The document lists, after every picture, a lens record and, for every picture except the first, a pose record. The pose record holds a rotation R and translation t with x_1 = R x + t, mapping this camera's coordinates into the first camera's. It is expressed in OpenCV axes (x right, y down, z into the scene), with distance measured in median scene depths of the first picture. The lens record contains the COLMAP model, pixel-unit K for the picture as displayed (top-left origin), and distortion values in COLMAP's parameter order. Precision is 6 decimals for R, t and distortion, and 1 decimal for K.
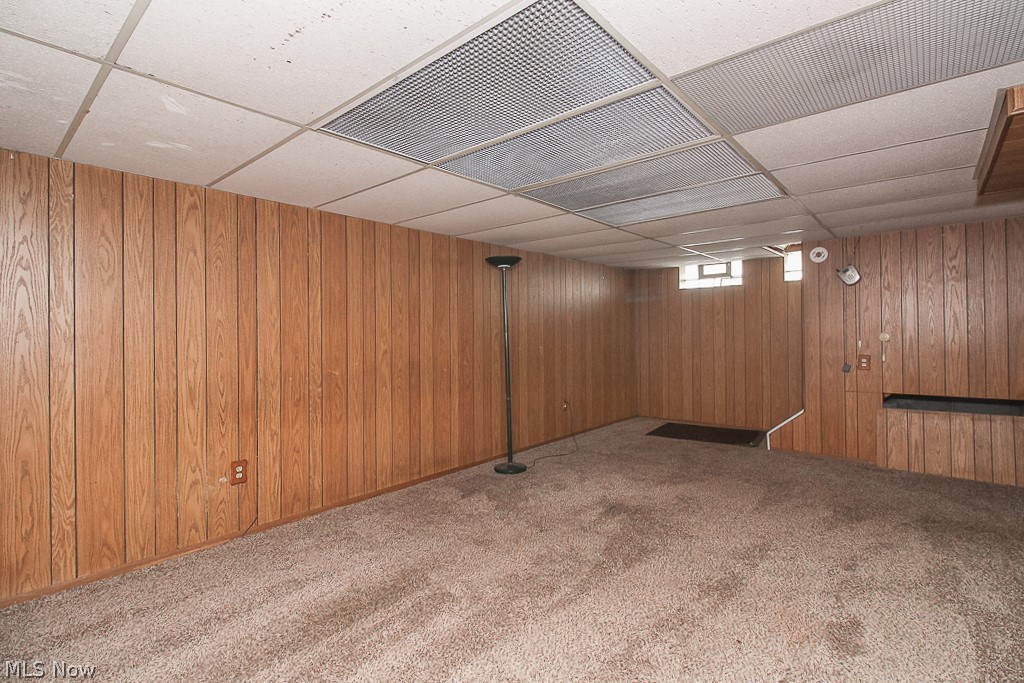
lens RADIAL K [[479.5, 0, 510.6], [0, 479.5, 337.2], [0, 0, 1]] dist [-0.019960, -0.000882]
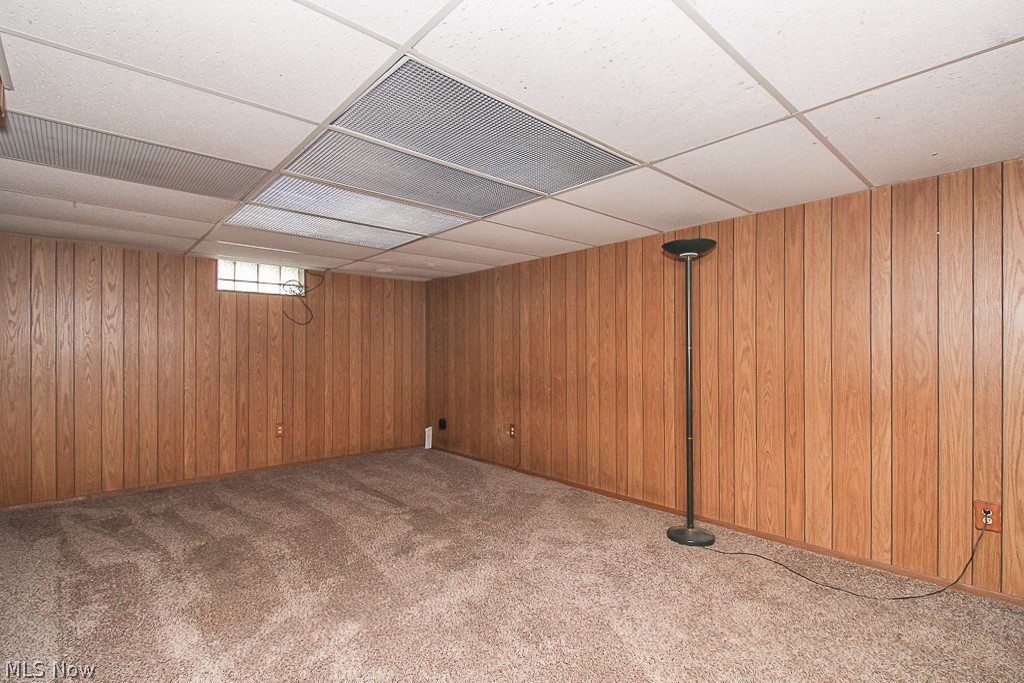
lens RADIAL K [[447.6, 0, 514.1], [0, 447.6, 344.9], [0, 0, 1]] dist [-0.038904, -0.000298]
pose [[-0.100140, 0.006993, -0.994949, 0.770011], [0.008722, 0.999943, 0.006150, -0.021359], [0.994935, -0.008062, -0.100195, 0.912110]]
